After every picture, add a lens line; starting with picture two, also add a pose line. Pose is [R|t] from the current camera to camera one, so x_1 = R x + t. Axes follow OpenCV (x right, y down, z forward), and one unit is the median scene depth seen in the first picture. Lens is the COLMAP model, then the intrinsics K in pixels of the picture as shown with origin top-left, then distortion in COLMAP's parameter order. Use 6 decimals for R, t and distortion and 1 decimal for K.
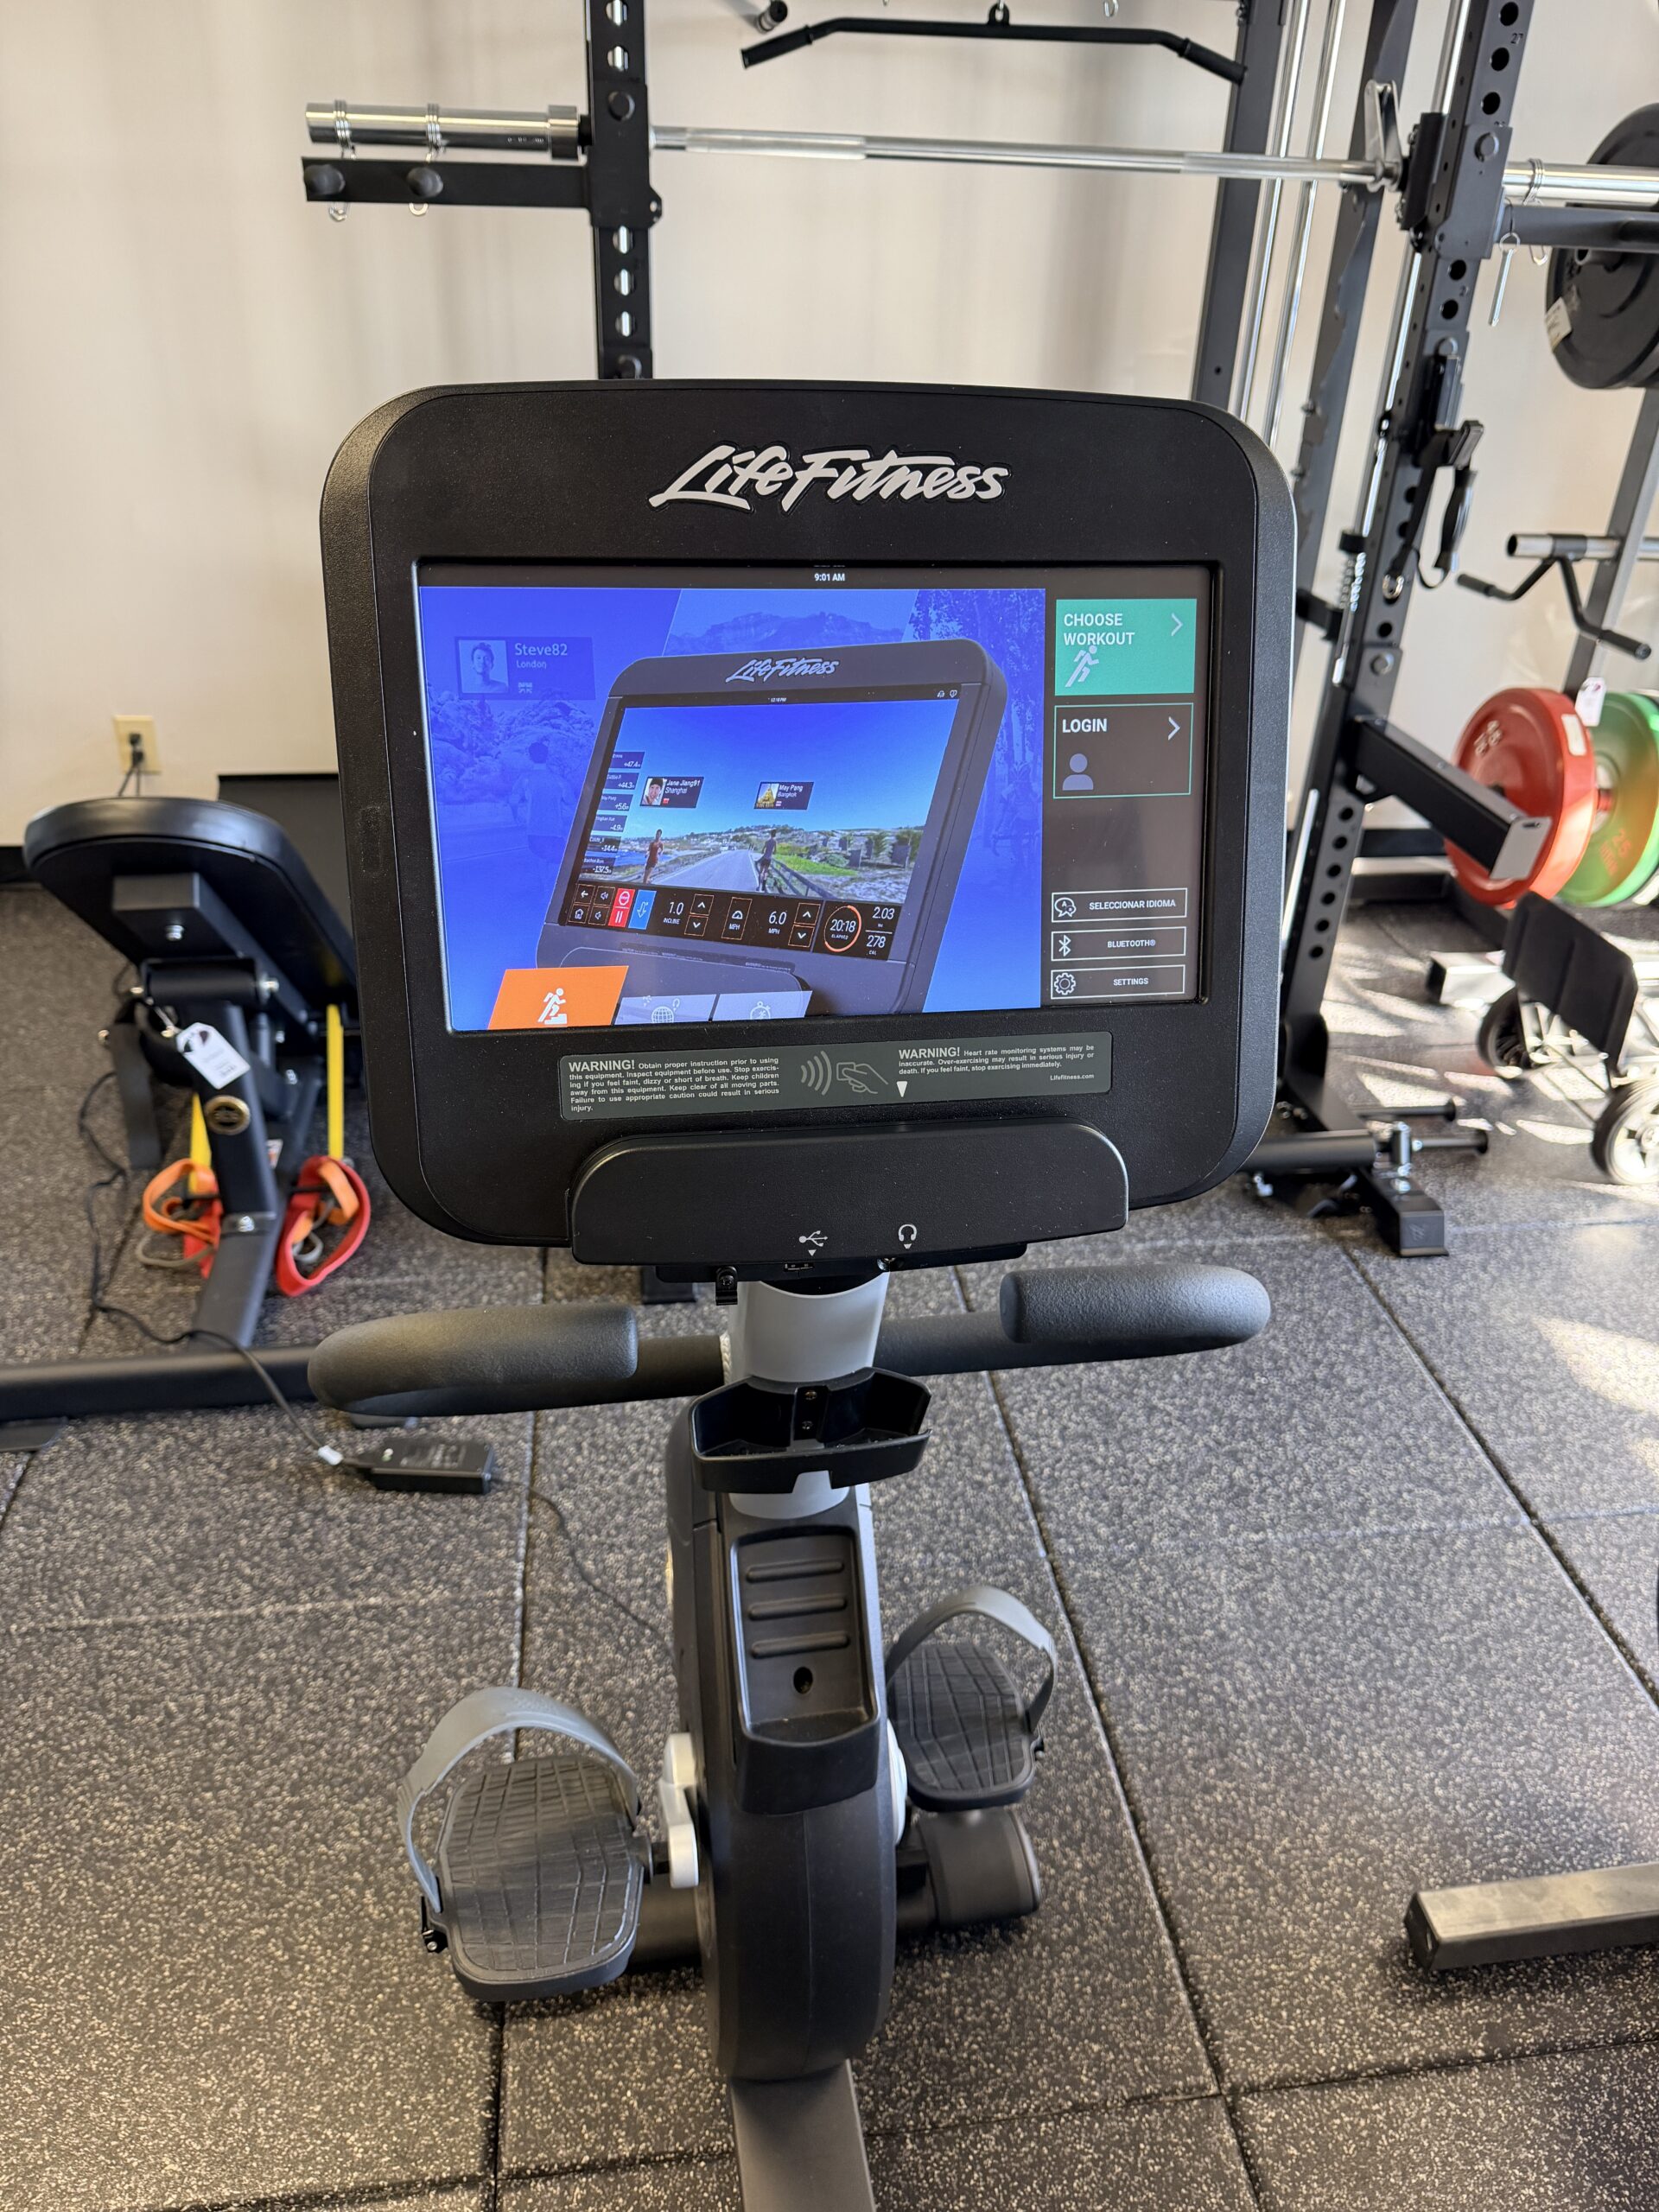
lens RADIAL K [[1575.2, 0, 832.2], [0, 1575.2, 1121.1], [0, 0, 1]] dist [-0.002370, -0.006542]
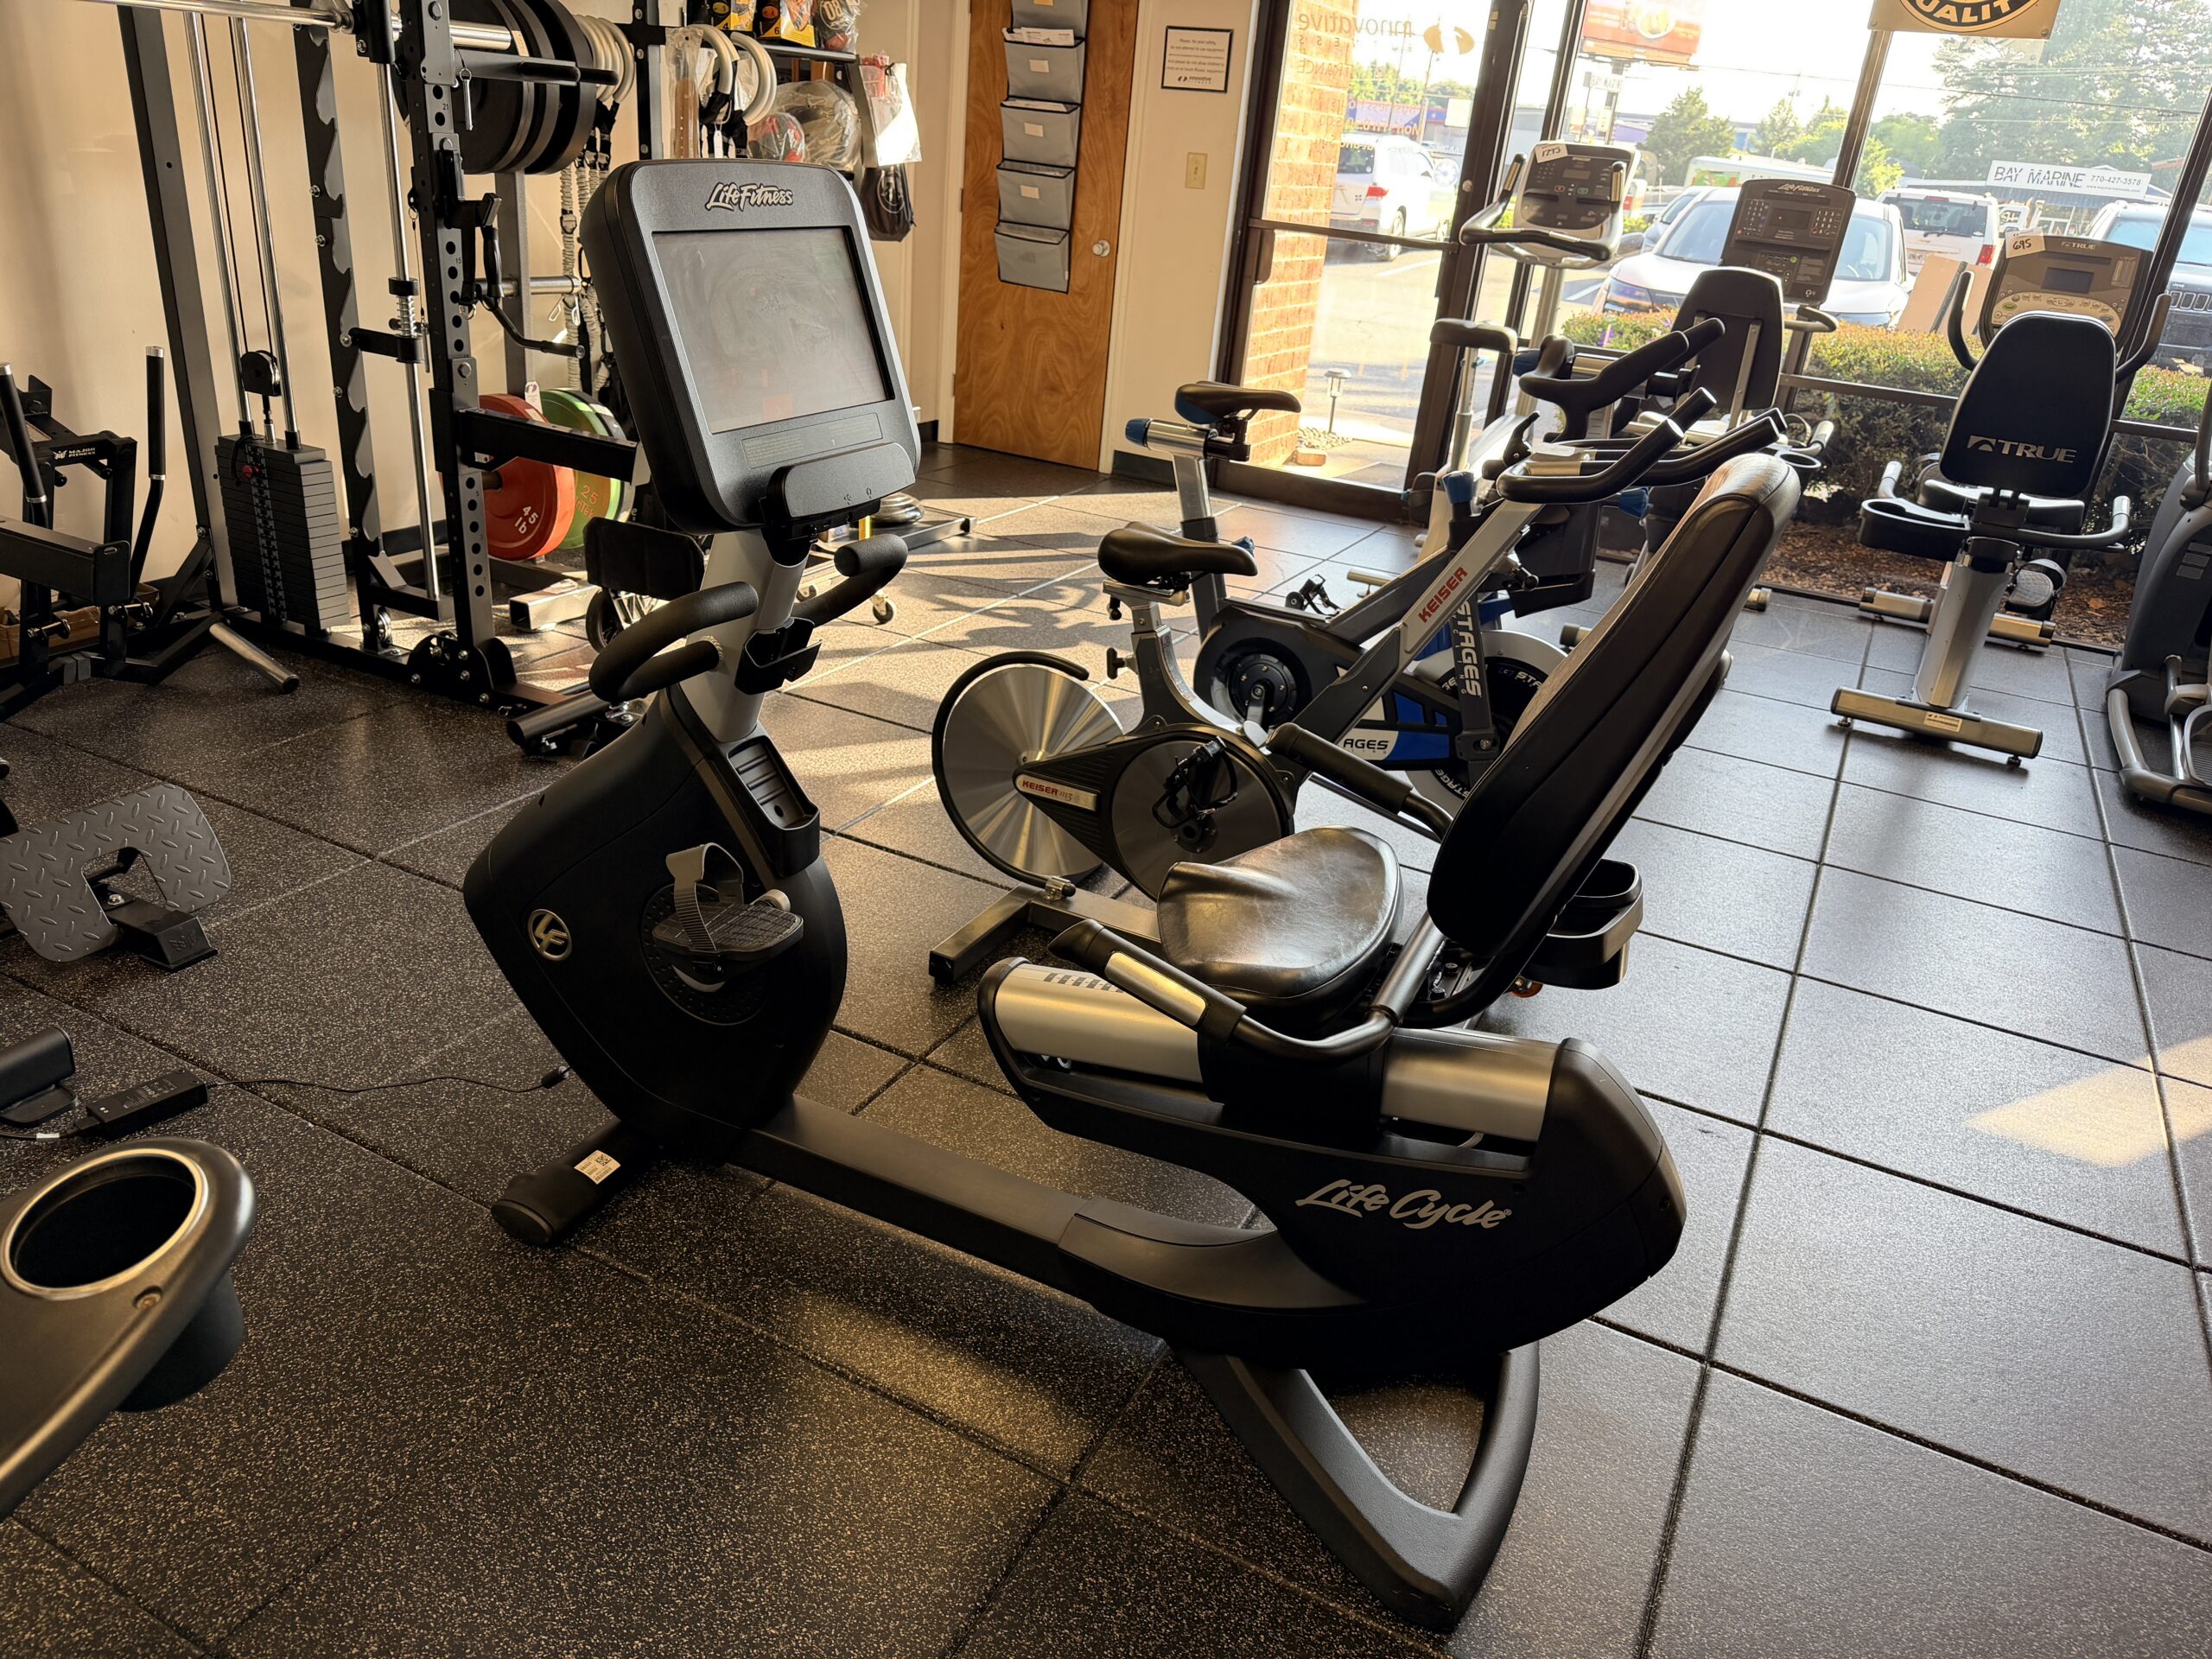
lens RADIAL K [[1575.2, 0, 1101.1], [0, 1575.2, 831.4], [0, 0, 1]] dist [-0.002370, -0.006542]
pose [[0.562282, -0.327586, 0.759293, -0.526018], [0.362303, 0.922964, 0.129901, 0.107468], [-0.743354, 0.202053, 0.637651, -0.215333]]
